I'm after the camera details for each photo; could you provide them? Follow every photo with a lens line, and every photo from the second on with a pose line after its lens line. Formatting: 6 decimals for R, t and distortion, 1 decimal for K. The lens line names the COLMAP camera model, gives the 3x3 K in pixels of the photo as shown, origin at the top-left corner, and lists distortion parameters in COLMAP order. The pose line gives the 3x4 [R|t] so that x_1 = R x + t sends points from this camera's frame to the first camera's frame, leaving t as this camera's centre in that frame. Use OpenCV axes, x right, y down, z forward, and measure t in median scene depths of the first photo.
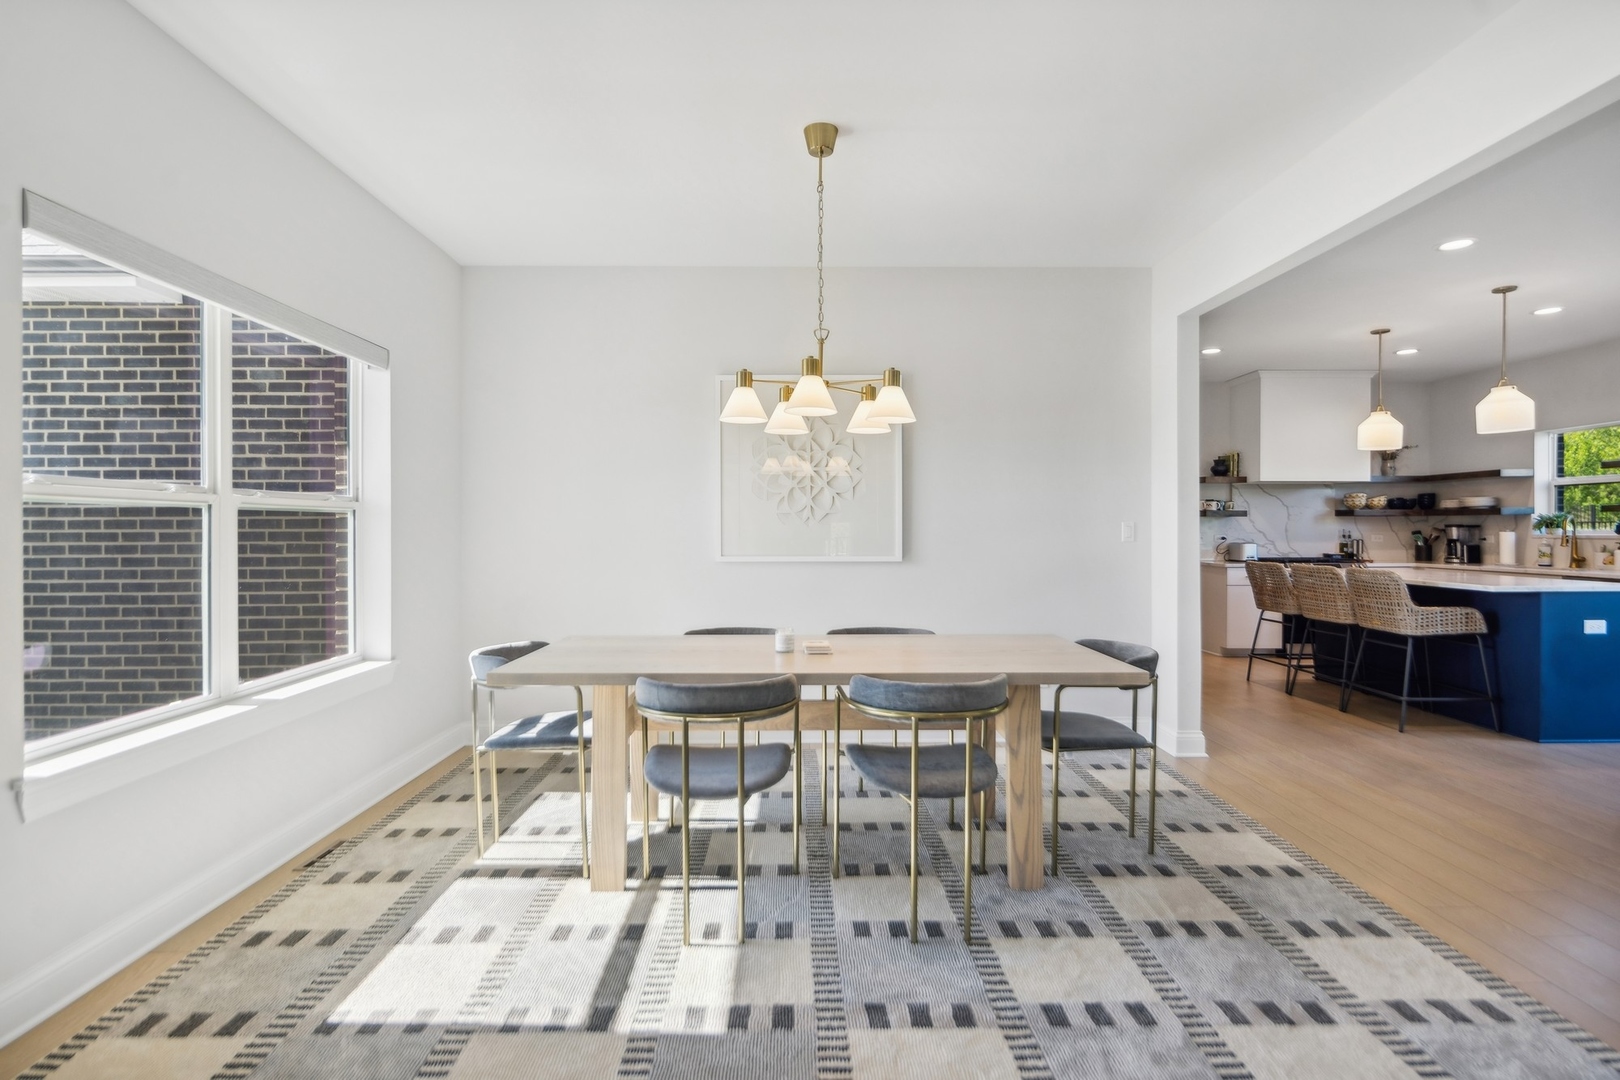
lens RADIAL K [[785.2, 0, 800.4], [0, 785.2, 532.4], [0, 0, 1]] dist [0.002217, -0.001773]
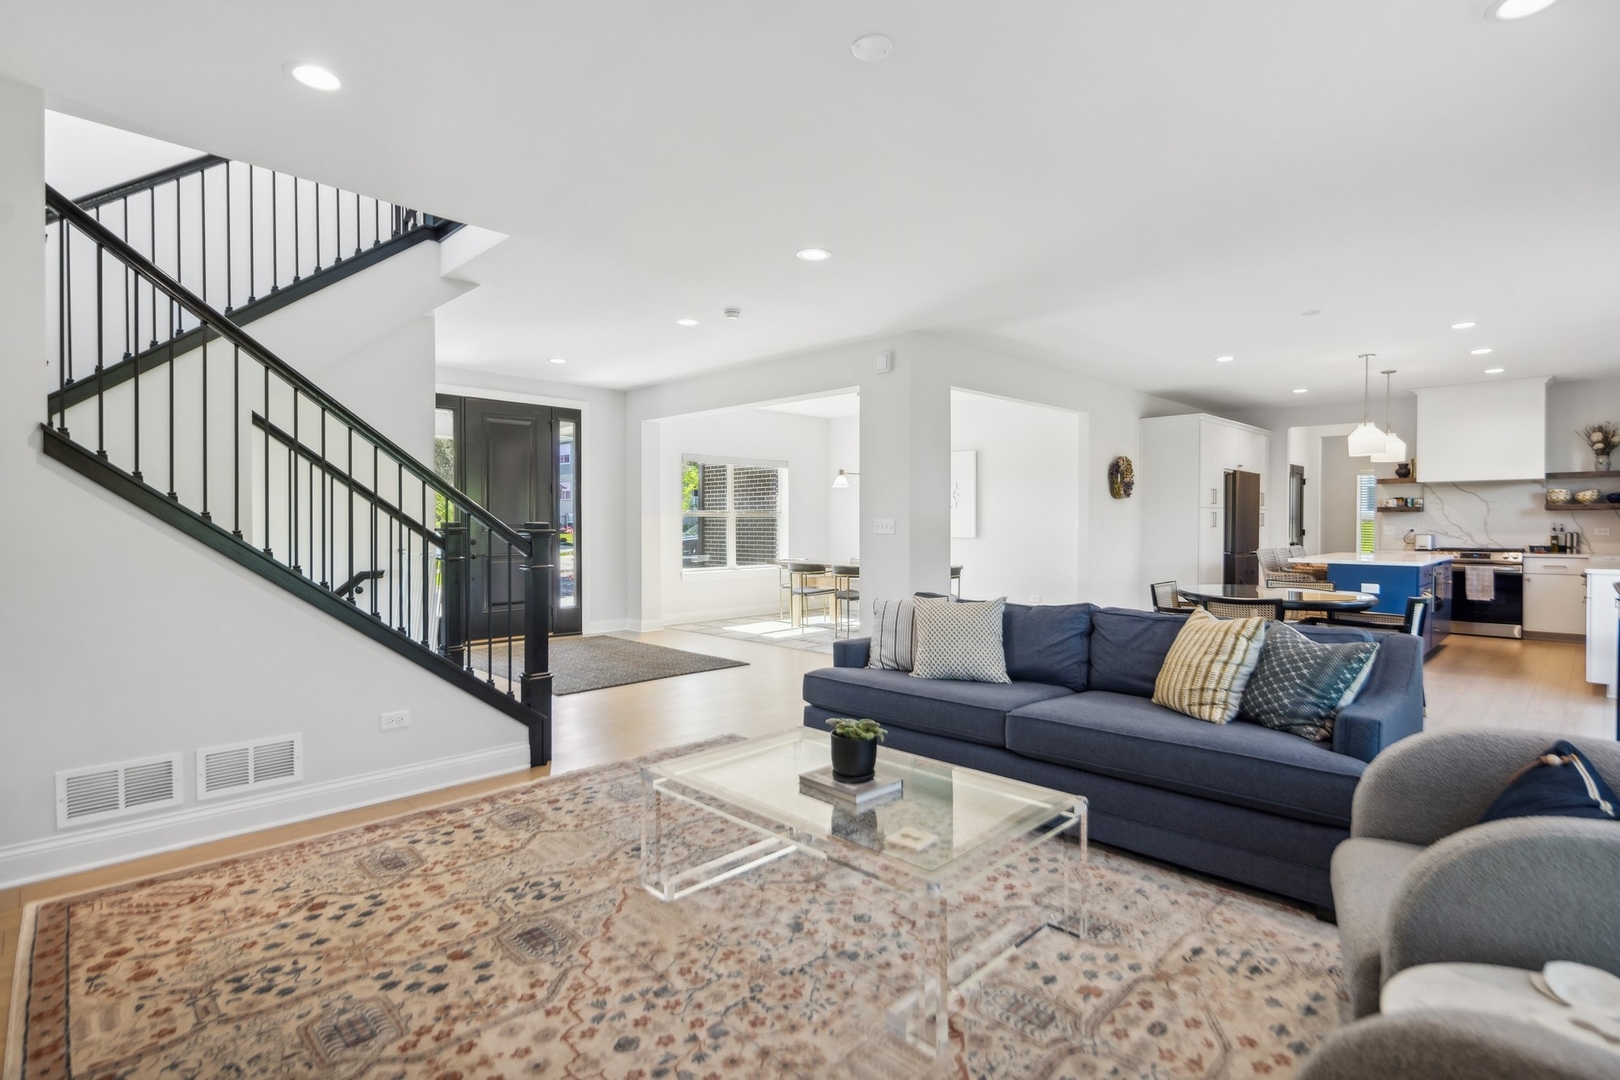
lens RADIAL K [[785.2, 0, 803.5], [0, 785.2, 534.4], [0, 0, 1]] dist [0.002217, -0.001773]
pose [[0.686020, 0.012135, -0.727481, 0.830673], [-0.002826, 0.999898, 0.014015, -0.000323], [0.727577, -0.007559, 0.685984, -0.493364]]
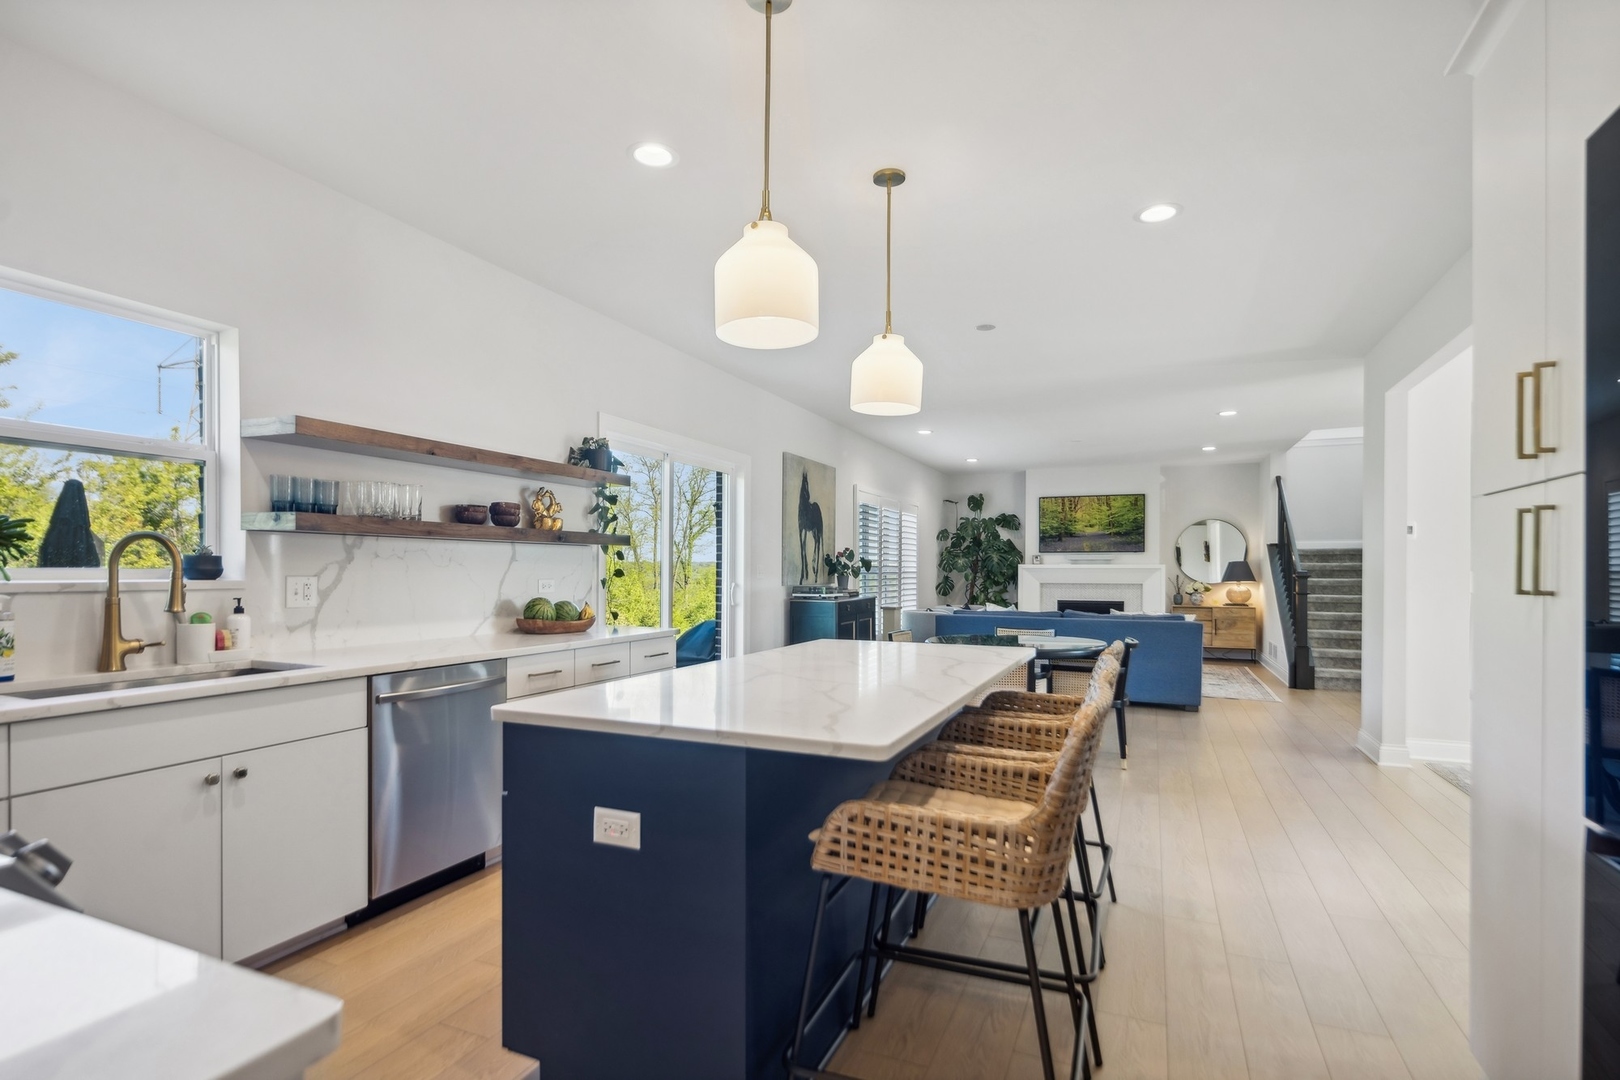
lens RADIAL K [[785.2, 0, 816.6], [0, 785.2, 565.7], [0, 0, 1]] dist [0.002217, -0.001773]
pose [[-0.913865, 0.005213, 0.405985, 0.471946], [0.002767, 0.999974, -0.006611, -0.001102], [-0.406009, -0.004918, -0.913856, 1.064945]]
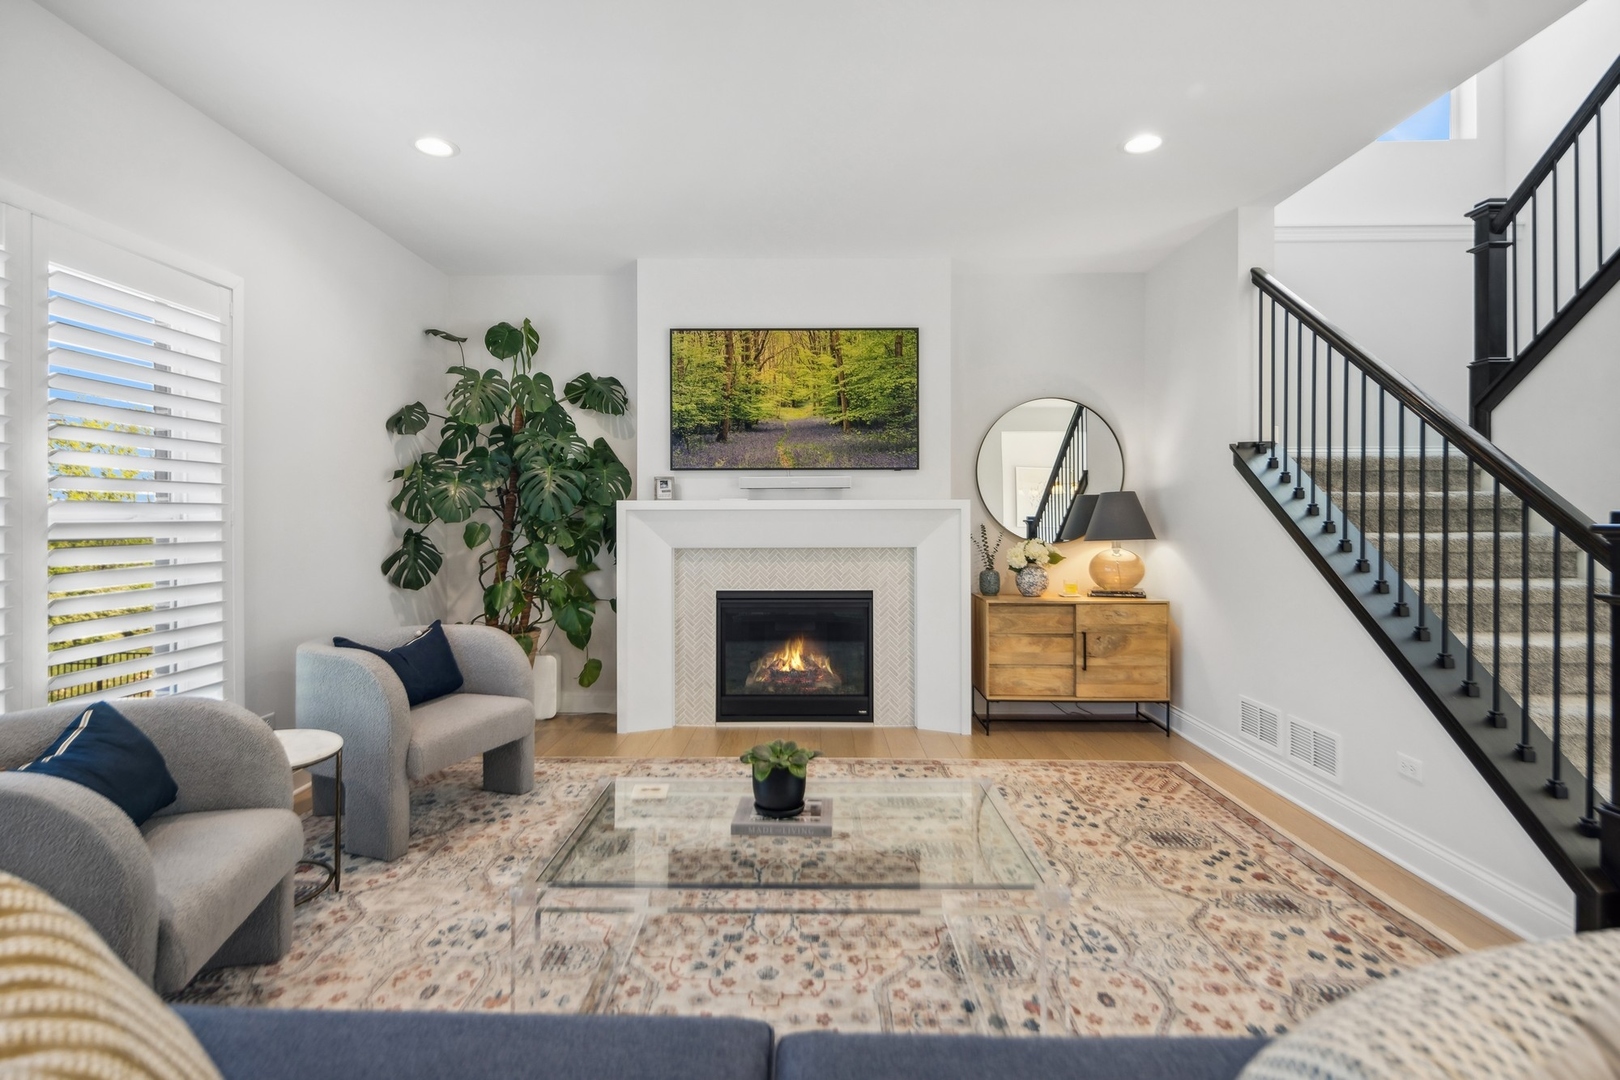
lens RADIAL K [[785.2, 0, 799.9], [0, 785.2, 527.0], [0, 0, 1]] dist [0.002217, -0.001773]
pose [[-0.999338, 0.007112, 0.035689, 0.581925], [0.007542, 0.999900, 0.011934, 0.001600], [-0.035600, 0.012195, -0.999292, 0.037467]]
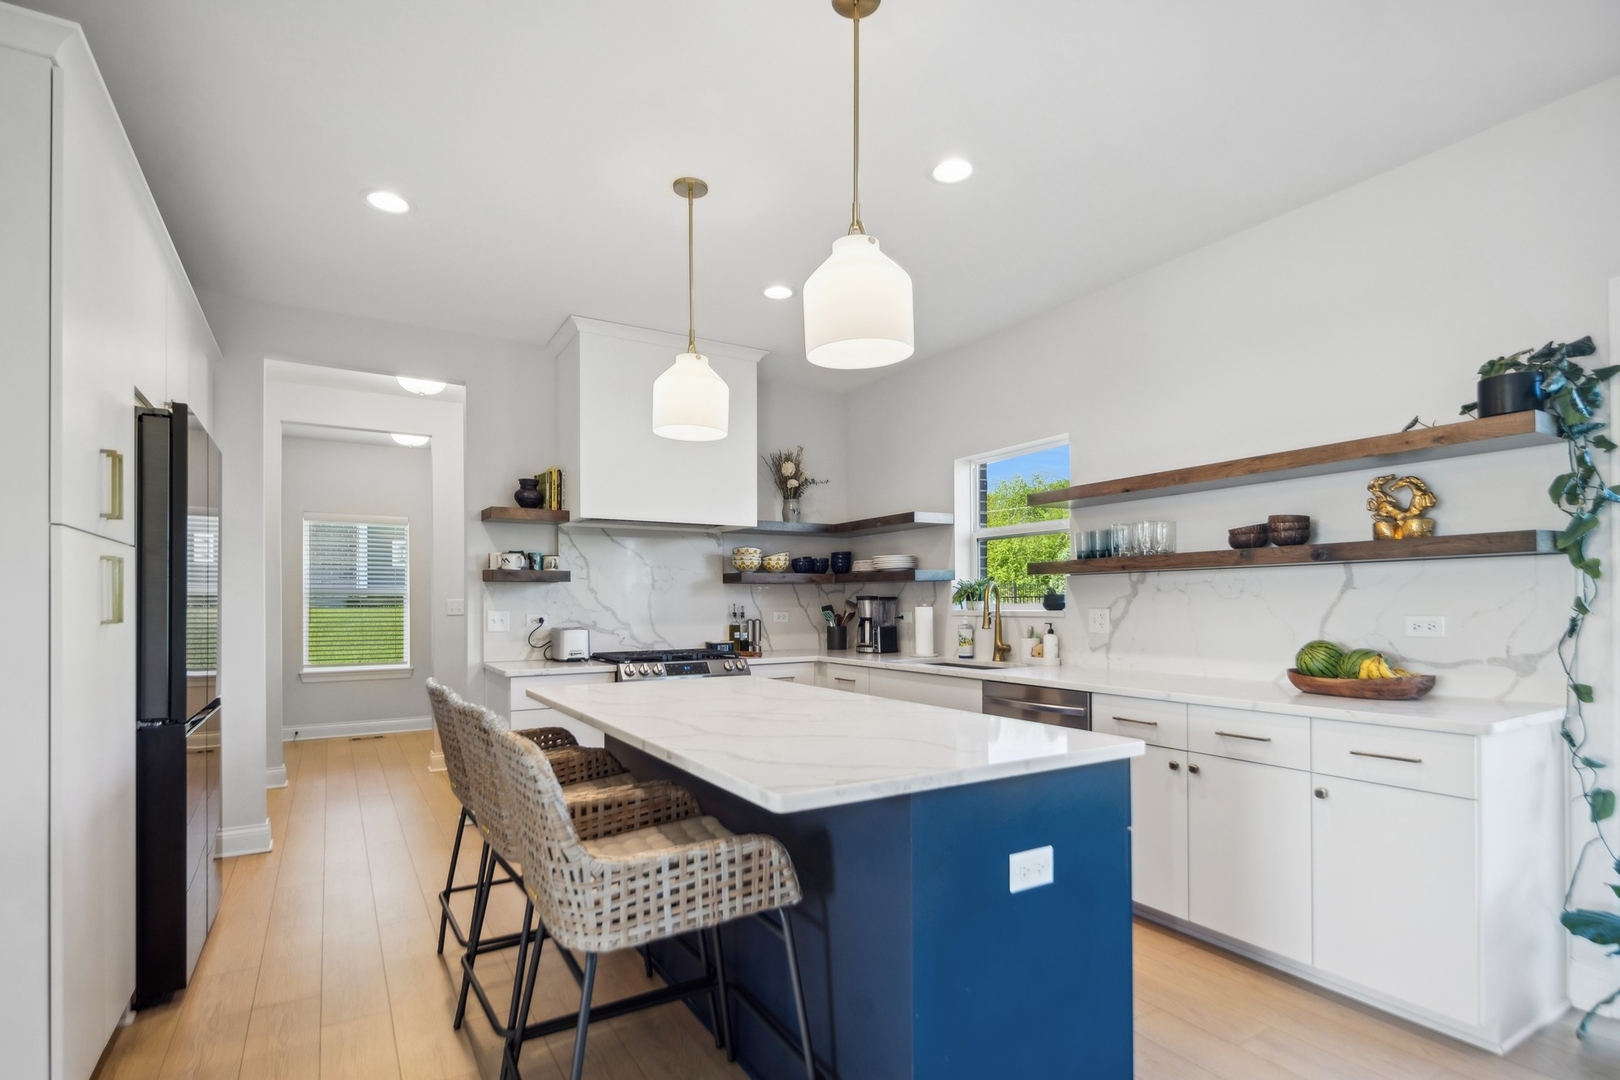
lens RADIAL K [[785.2, 0, 794.3], [0, 785.2, 601.4], [0, 0, 1]] dist [0.002217, -0.001773]
pose [[0.869925, -0.000957, 0.493183, 0.453026], [0.005386, 0.999957, -0.007559, -0.000855], [-0.493155, 0.009232, 0.869893, 0.452461]]
